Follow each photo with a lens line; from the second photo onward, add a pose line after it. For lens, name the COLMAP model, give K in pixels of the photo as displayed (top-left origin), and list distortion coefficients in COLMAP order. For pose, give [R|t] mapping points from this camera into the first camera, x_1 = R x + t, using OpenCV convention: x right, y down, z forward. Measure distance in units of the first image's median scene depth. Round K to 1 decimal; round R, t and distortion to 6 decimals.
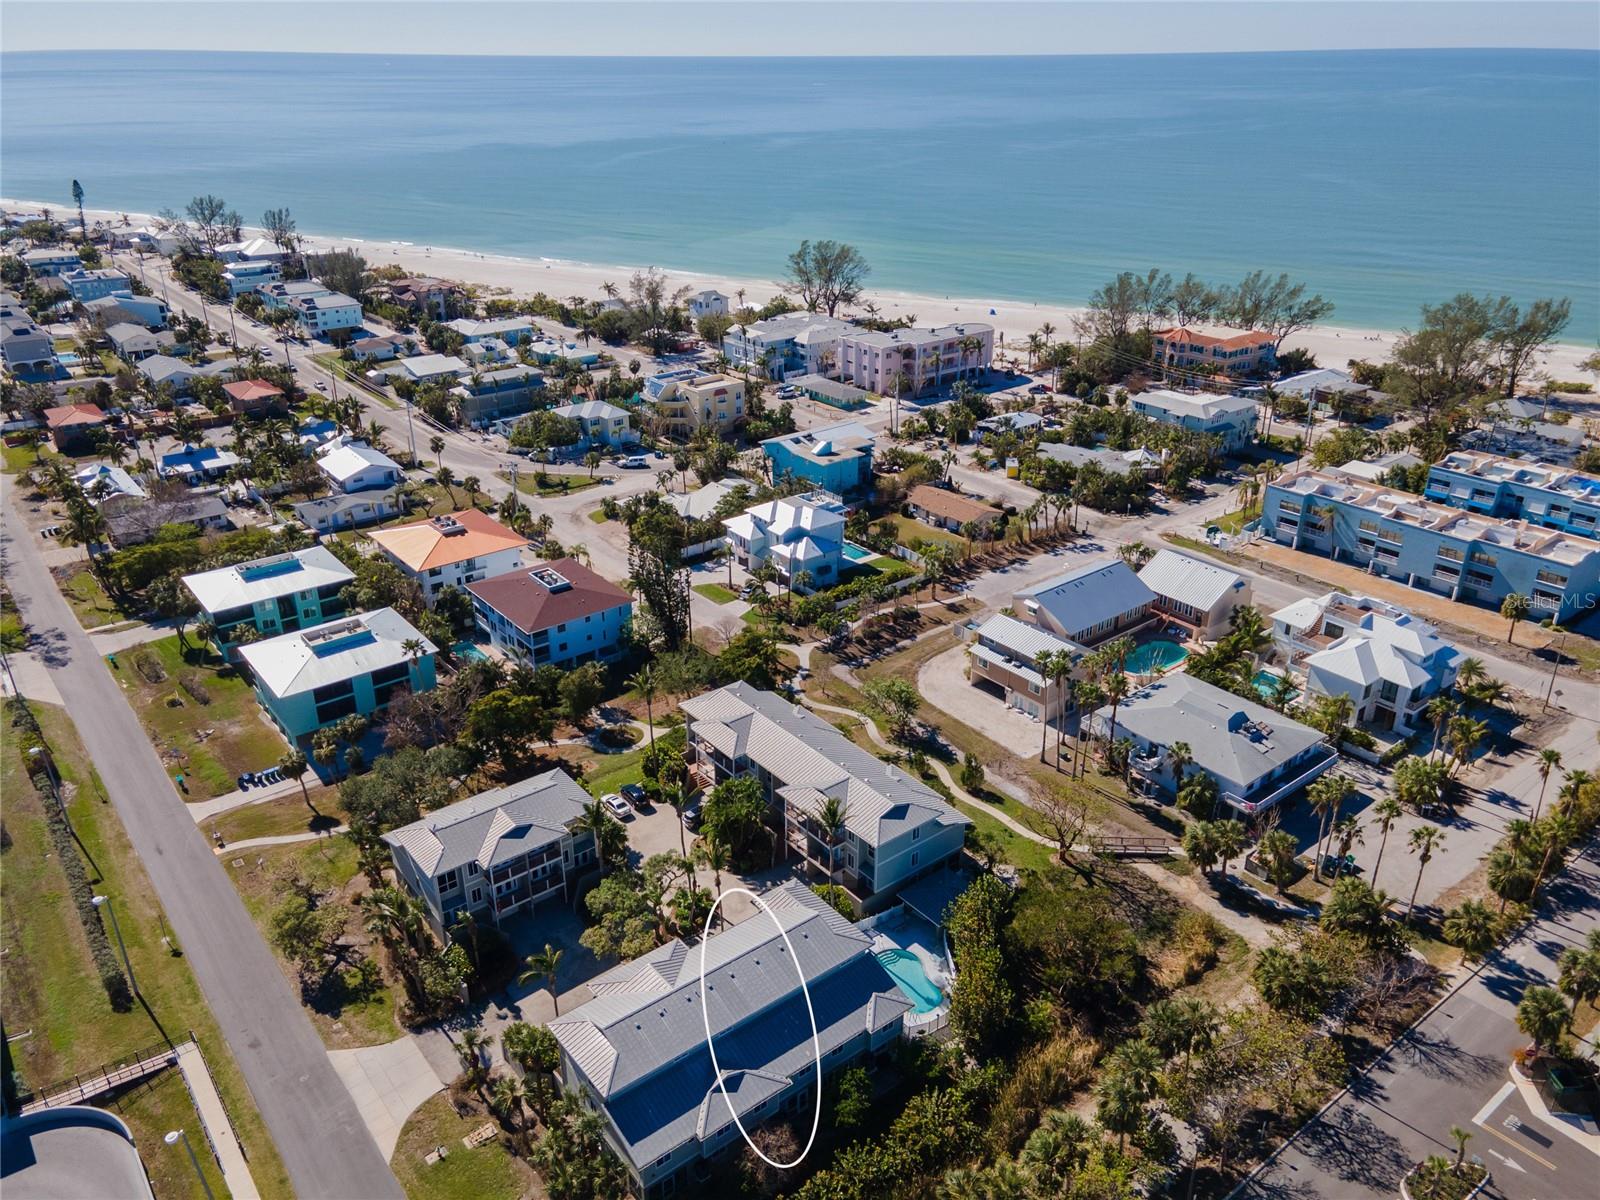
lens RADIAL K [[1158.0, 0, 800.0], [0, 1158.0, 602.7], [0, 0, 1]] dist [0.021377, 0.006001]
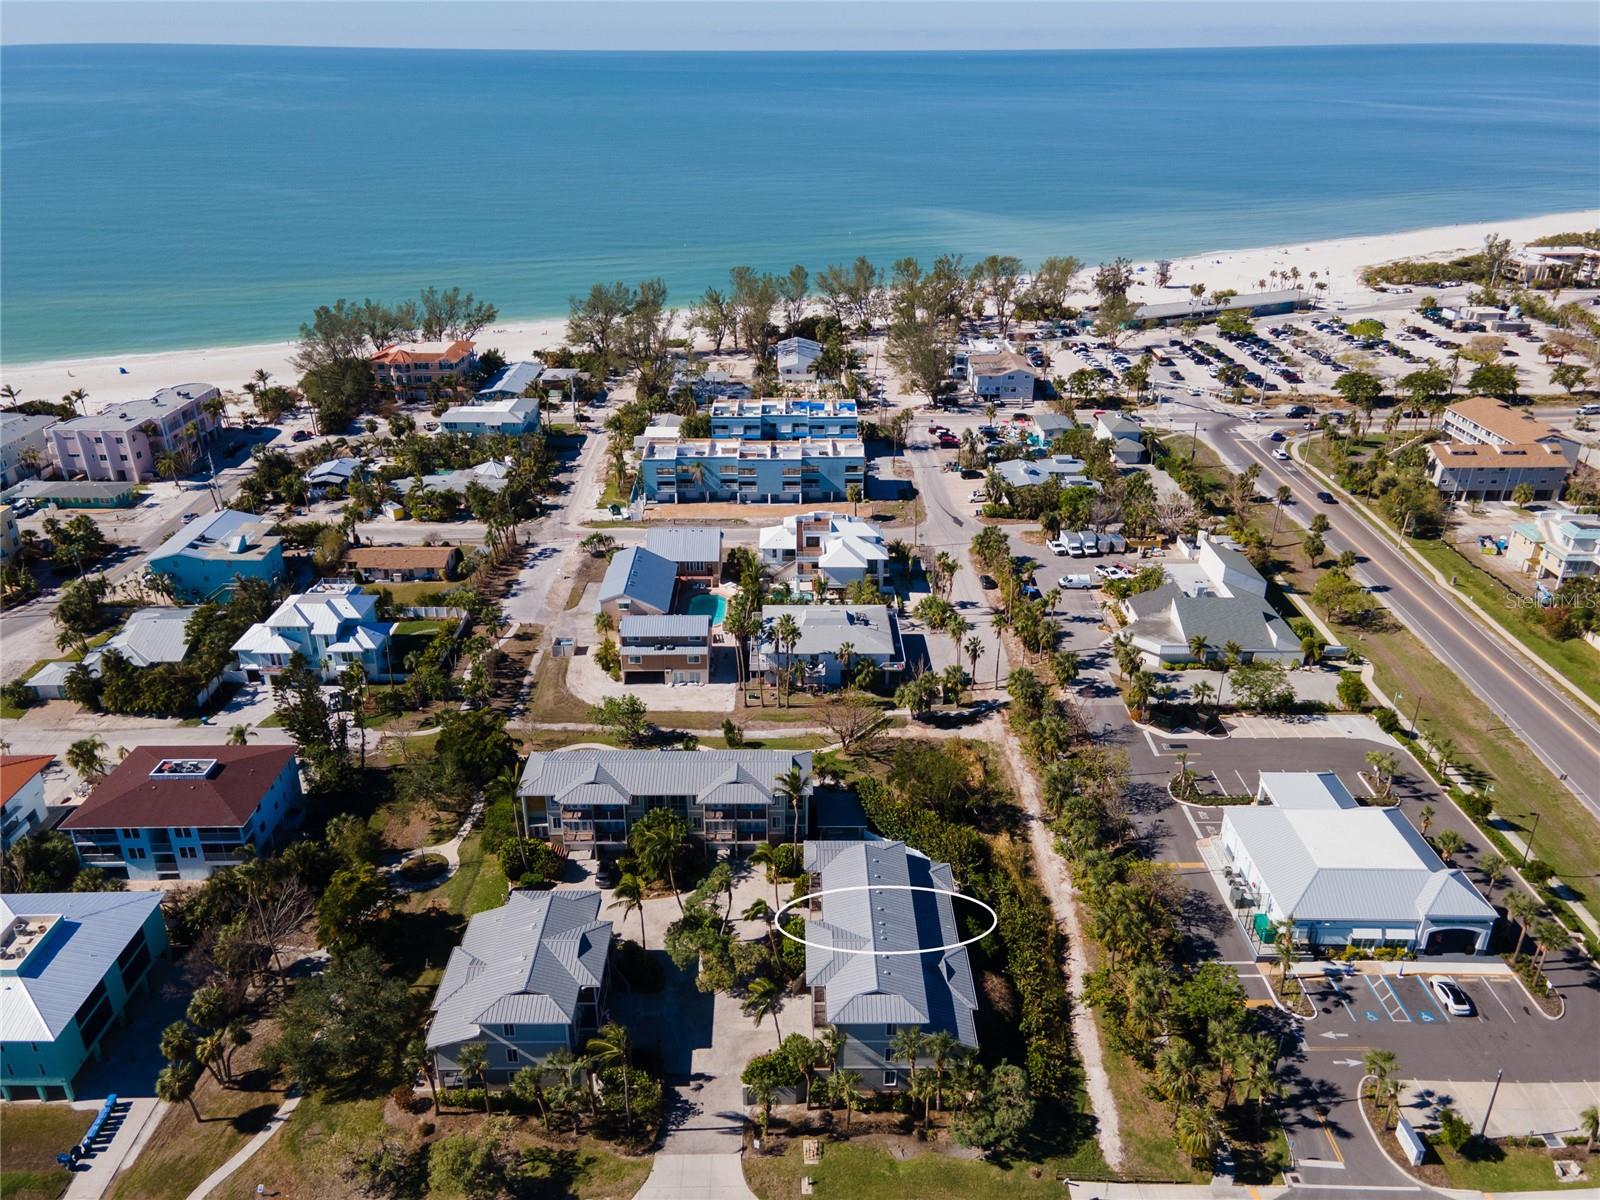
lens RADIAL K [[1158.0, 0, 789.5], [0, 1158.0, 600.7], [0, 0, 1]] dist [0.021377, 0.006001]
pose [[0.617348, -0.332895, 0.712784, -0.412177], [0.331795, 0.931706, 0.147769, -0.091471], [-0.713297, 0.145274, 0.685640, 0.083055]]
